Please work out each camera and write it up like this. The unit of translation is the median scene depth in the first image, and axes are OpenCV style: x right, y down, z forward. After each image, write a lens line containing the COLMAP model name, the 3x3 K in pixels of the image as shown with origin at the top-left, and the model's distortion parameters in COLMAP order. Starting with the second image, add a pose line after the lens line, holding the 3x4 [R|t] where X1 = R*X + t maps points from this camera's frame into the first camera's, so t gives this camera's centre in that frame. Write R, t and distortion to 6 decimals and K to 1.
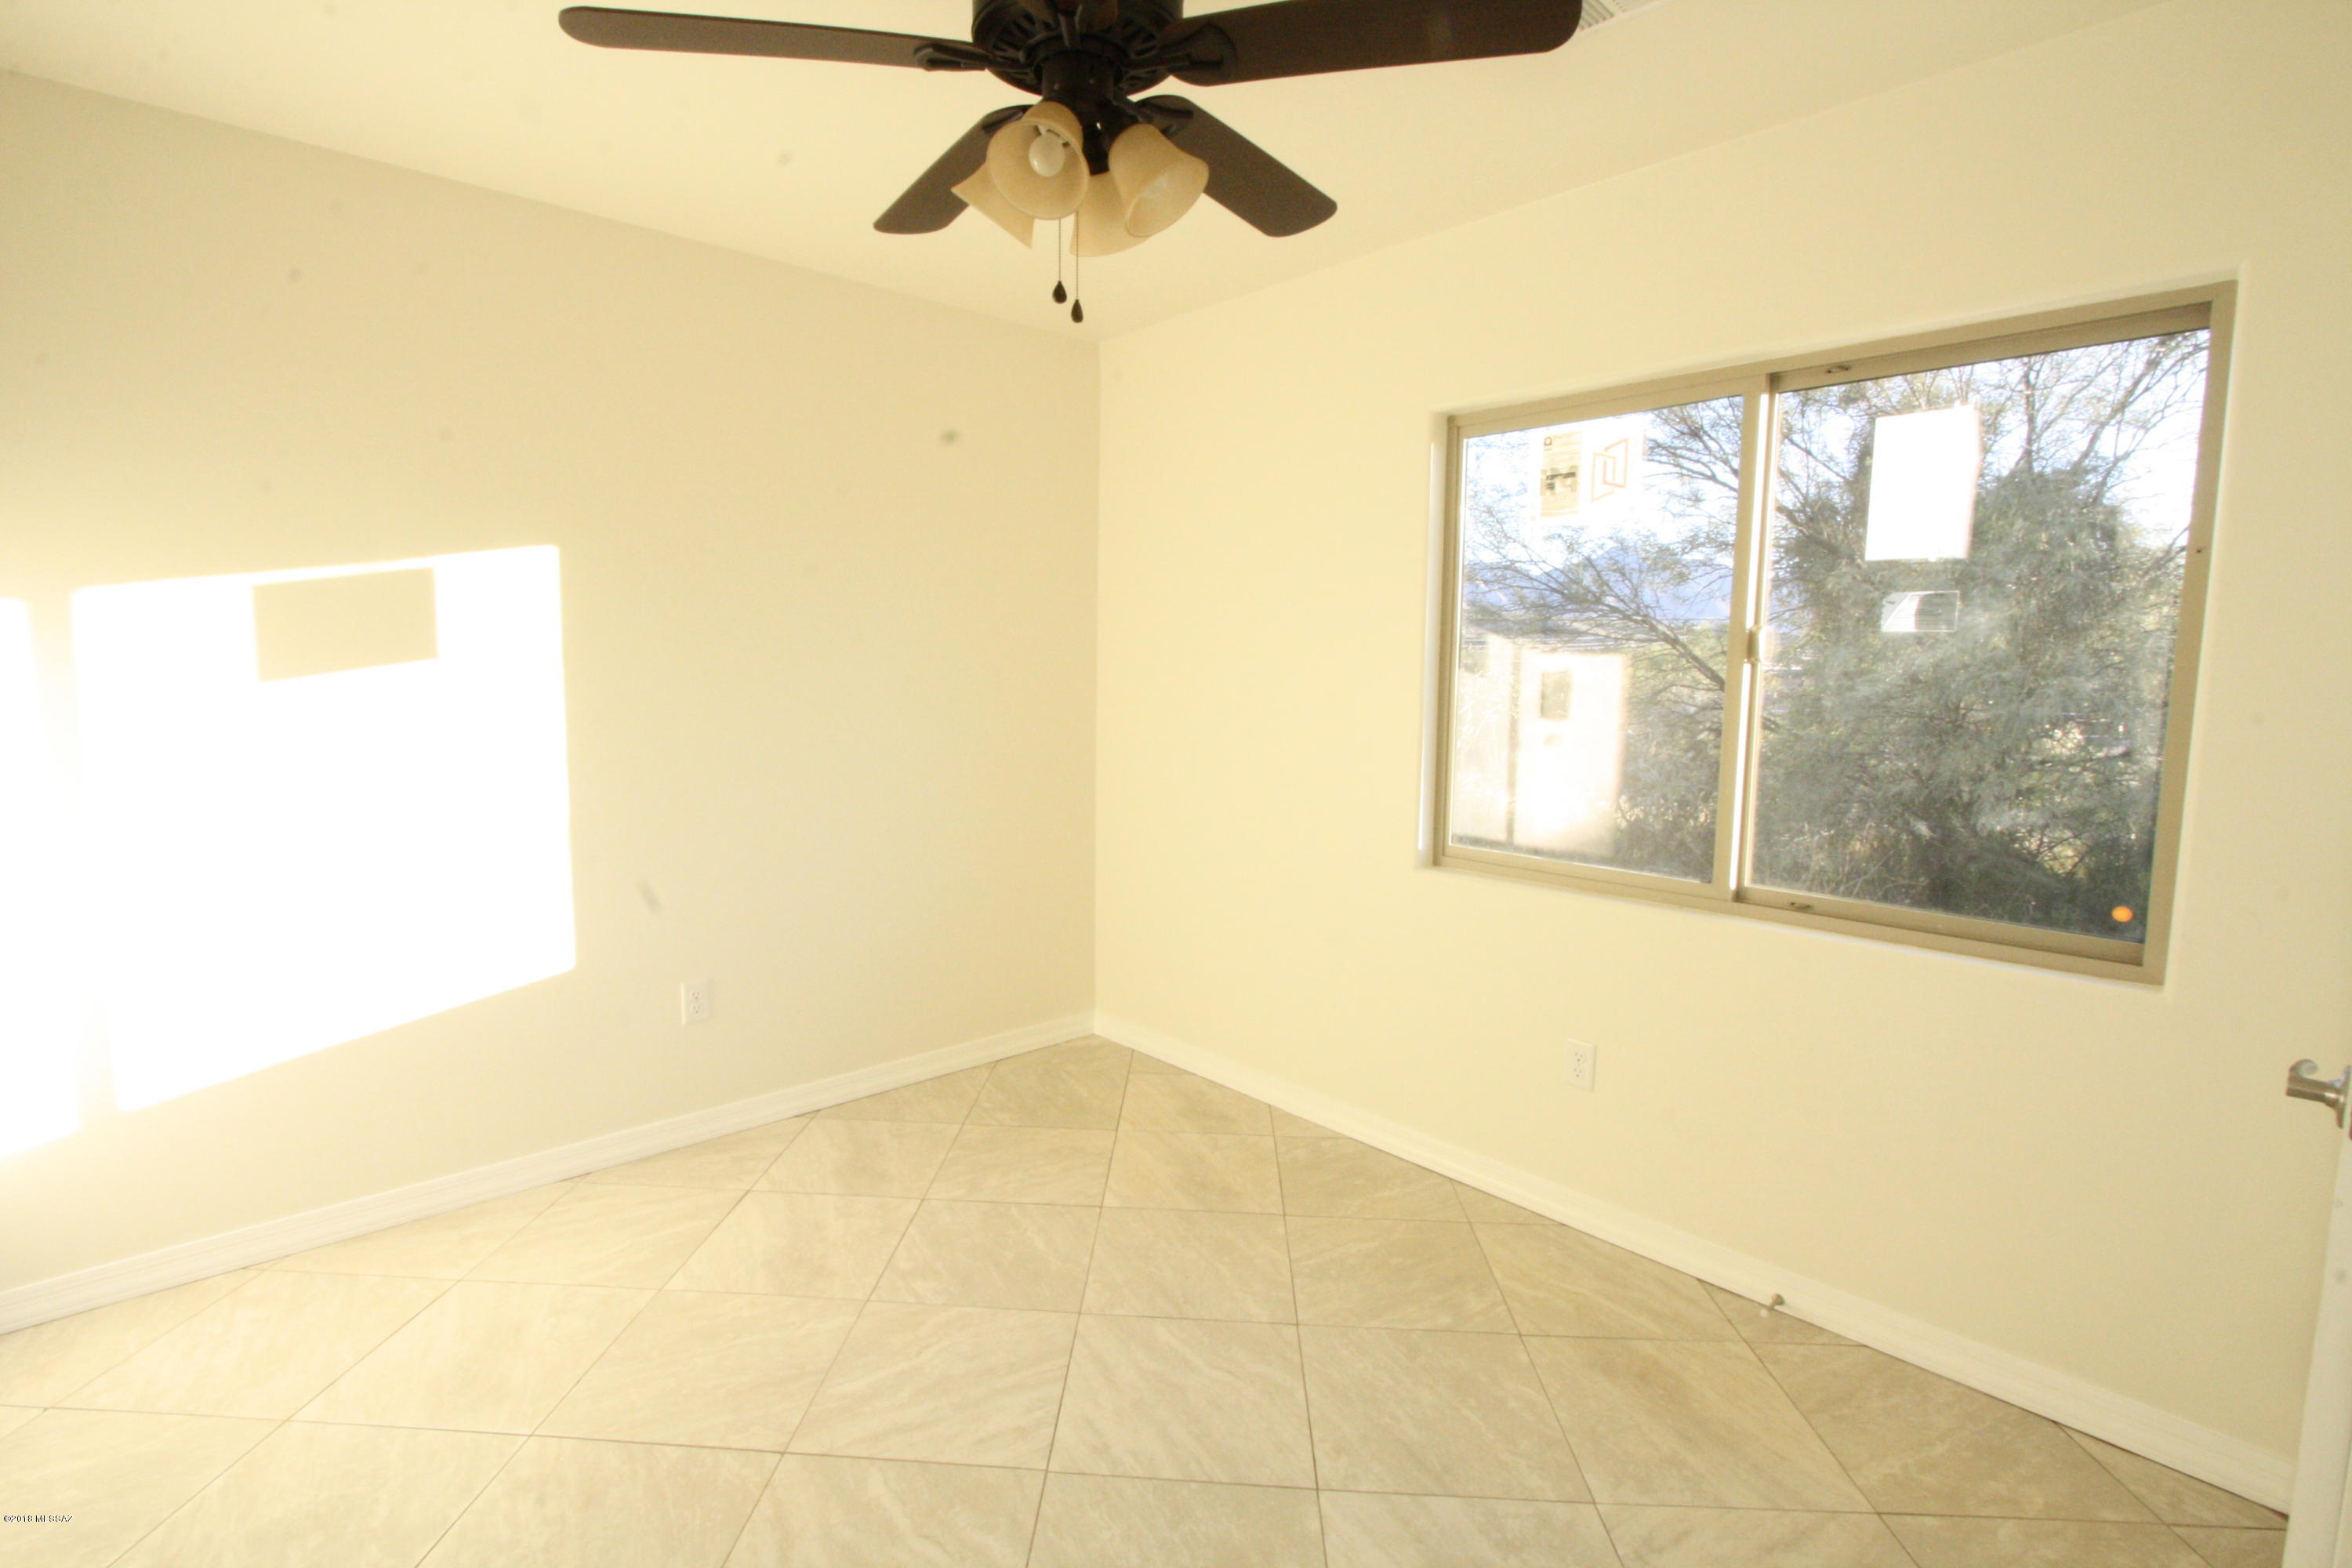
lens RADIAL K [[1087.4, 0, 1161.1], [0, 1087.4, 774.8], [0, 0, 1]] dist [-0.017643, 0.002250]
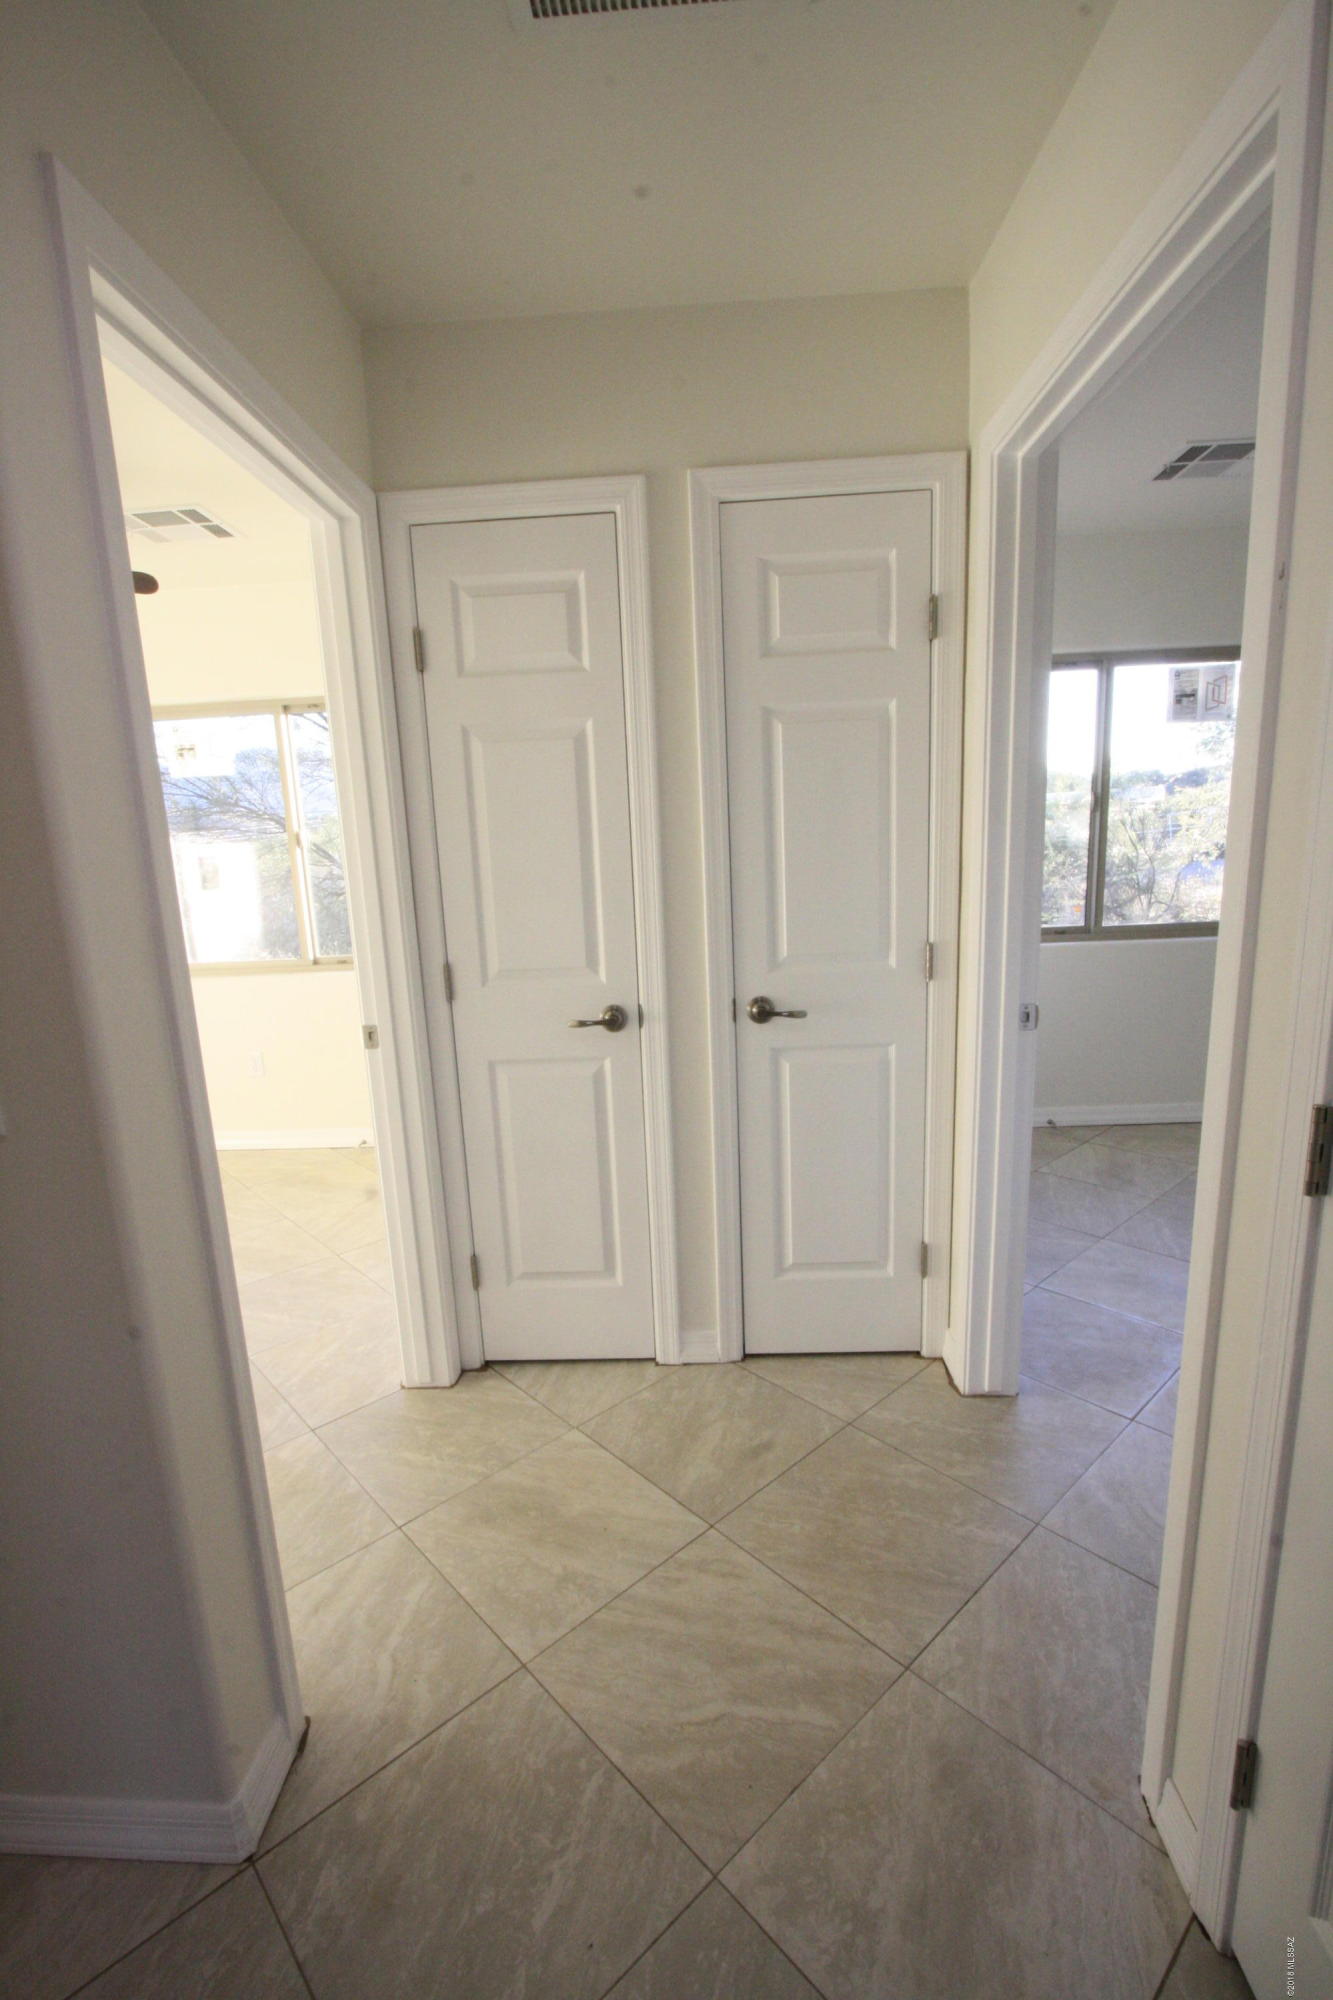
lens RADIAL K [[924.7, 0, 647.1], [0, 924.7, 1024.7], [0, 0, 1]] dist [-0.017643, 0.002250]
pose [[0.710762, -0.185961, 0.678407, -0.230006], [0.128510, 0.982520, 0.134683, 0.074028], [-0.691594, -0.008545, 0.722236, -0.704810]]
